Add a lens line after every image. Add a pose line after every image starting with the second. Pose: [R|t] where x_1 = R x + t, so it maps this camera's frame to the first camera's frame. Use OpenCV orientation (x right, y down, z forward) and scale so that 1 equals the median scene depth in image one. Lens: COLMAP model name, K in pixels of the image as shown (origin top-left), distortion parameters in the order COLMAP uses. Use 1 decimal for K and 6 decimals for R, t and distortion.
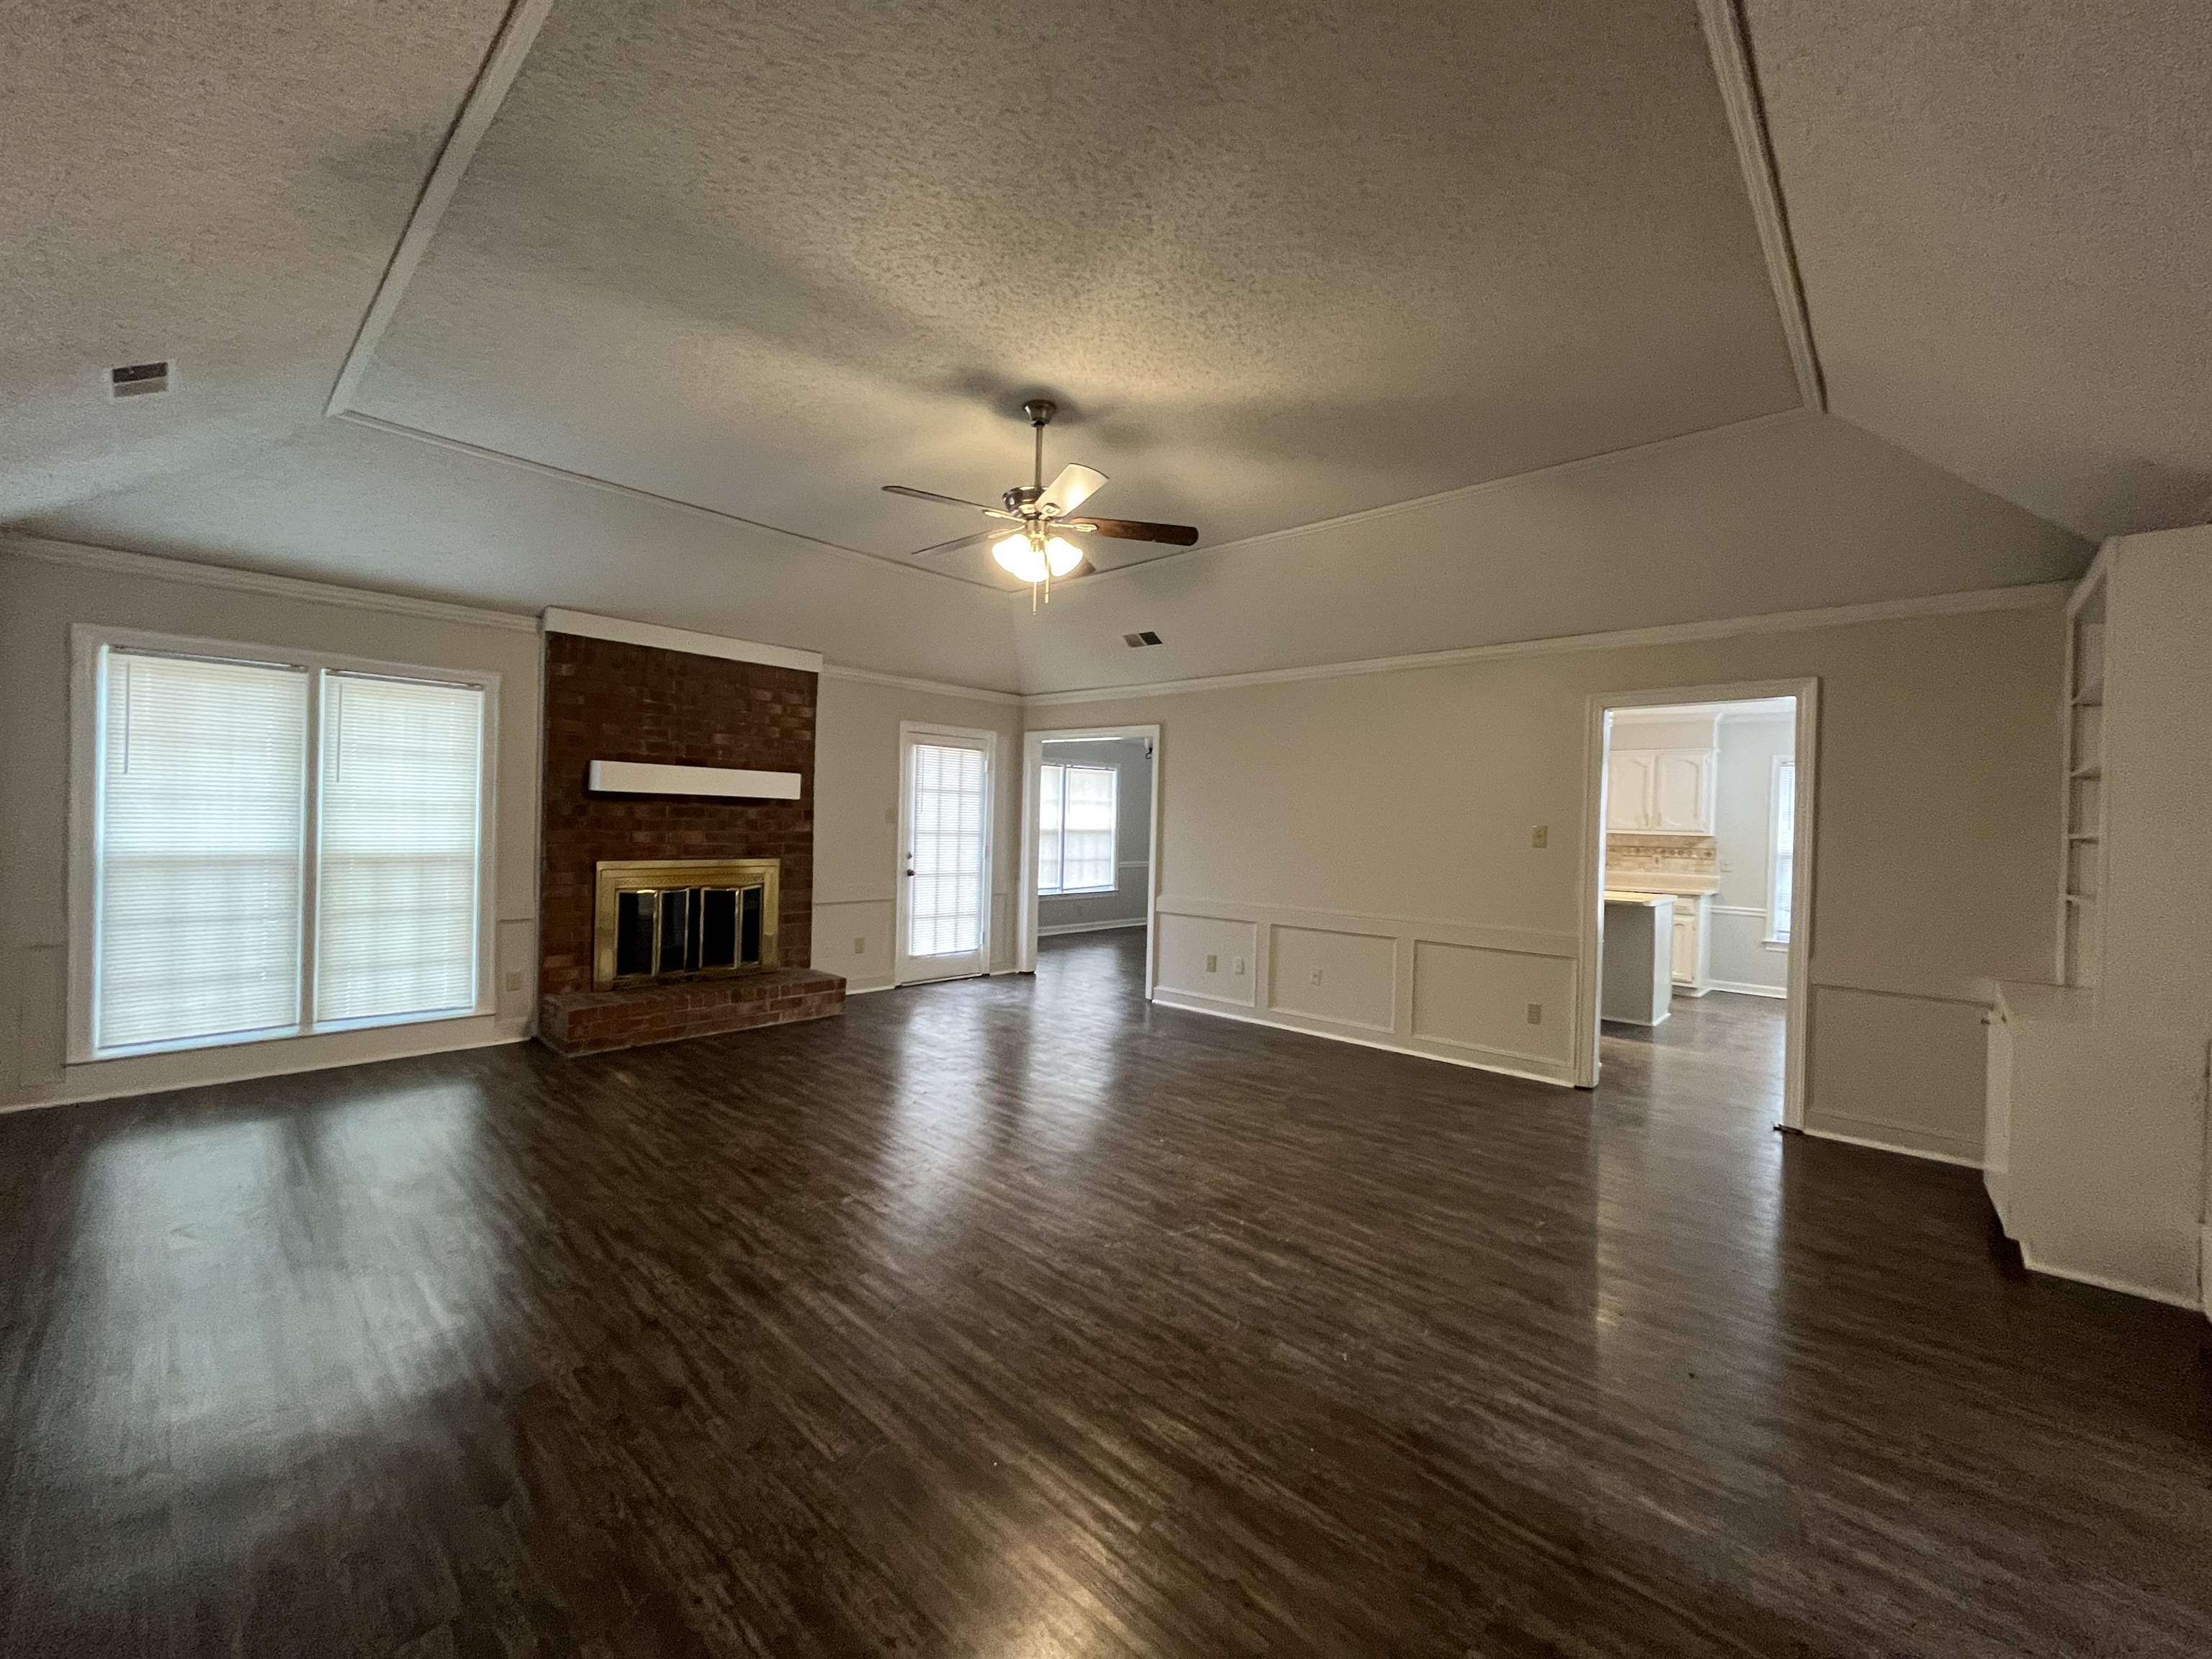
lens RADIAL K [[917.2, 0, 1106.0], [0, 917.2, 829.5], [0, 0, 1]] dist [0.000140, 0.000579]
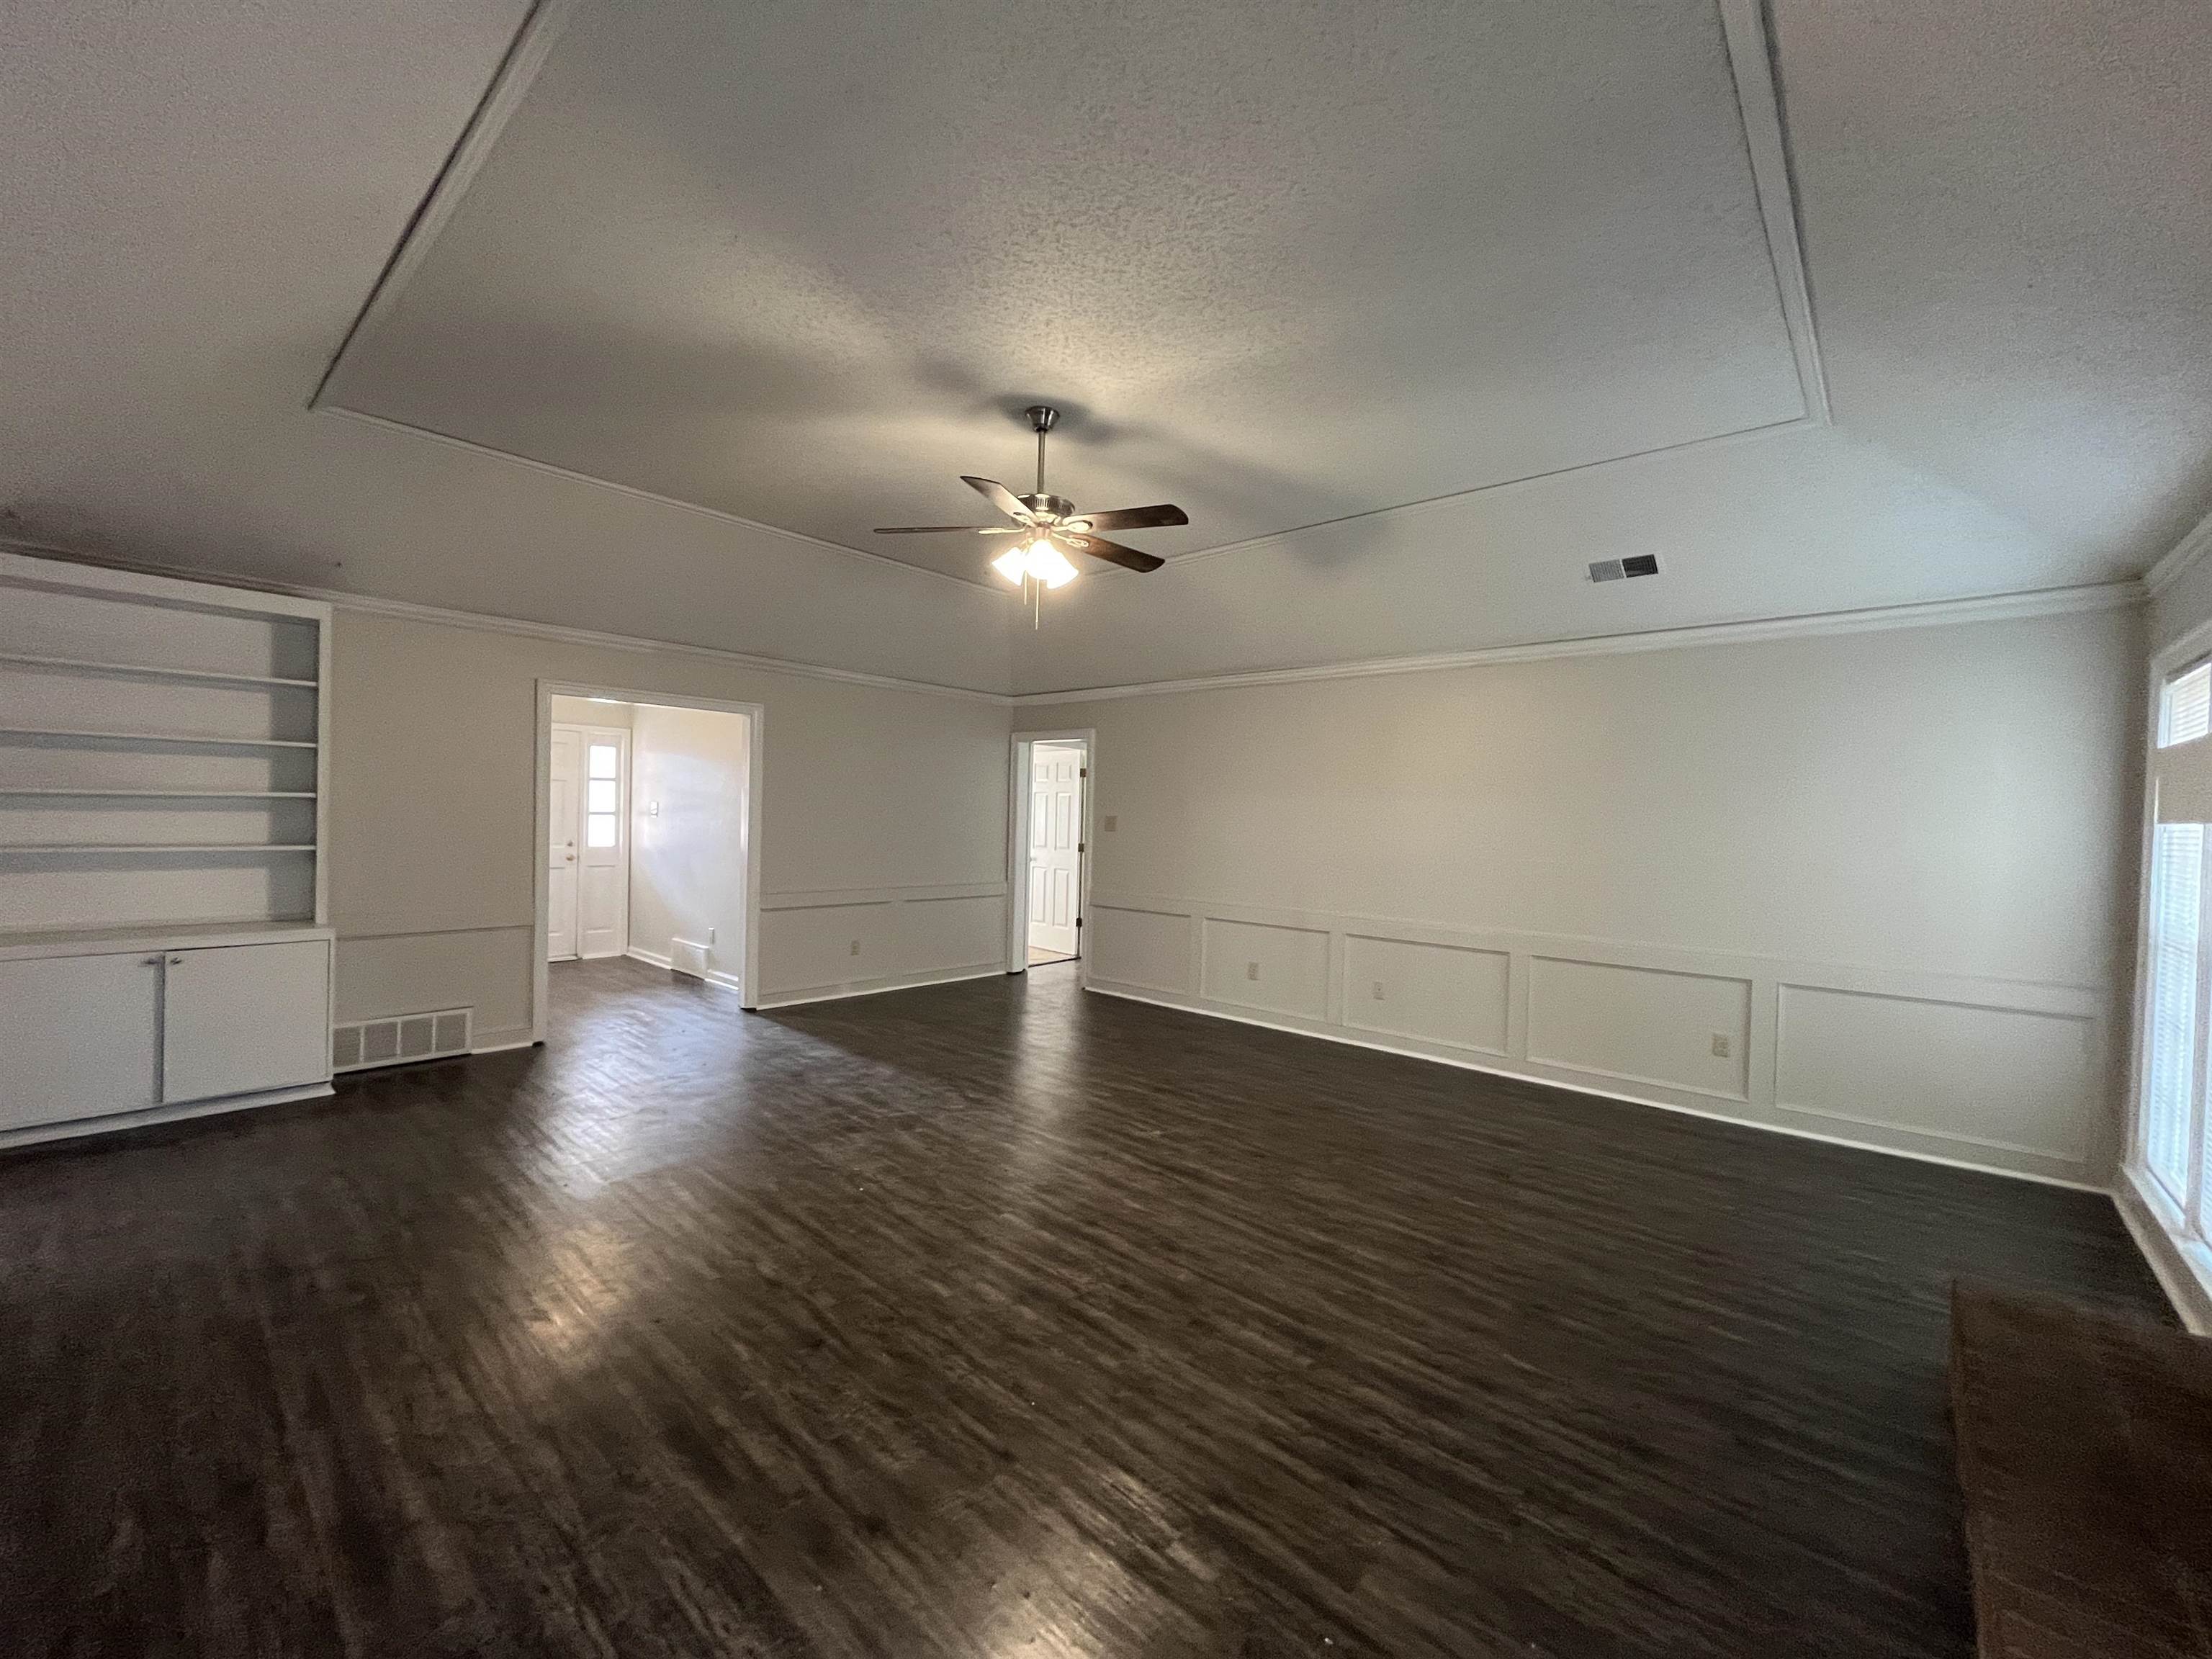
lens RADIAL K [[917.2, 0, 1106.0], [0, 917.2, 829.5], [0, 0, 1]] dist [0.000140, 0.000579]
pose [[-0.998415, -0.052941, -0.019086, -0.148531], [-0.053454, 0.998192, 0.027476, -0.041263], [0.017597, 0.028452, -0.999440, 2.035270]]
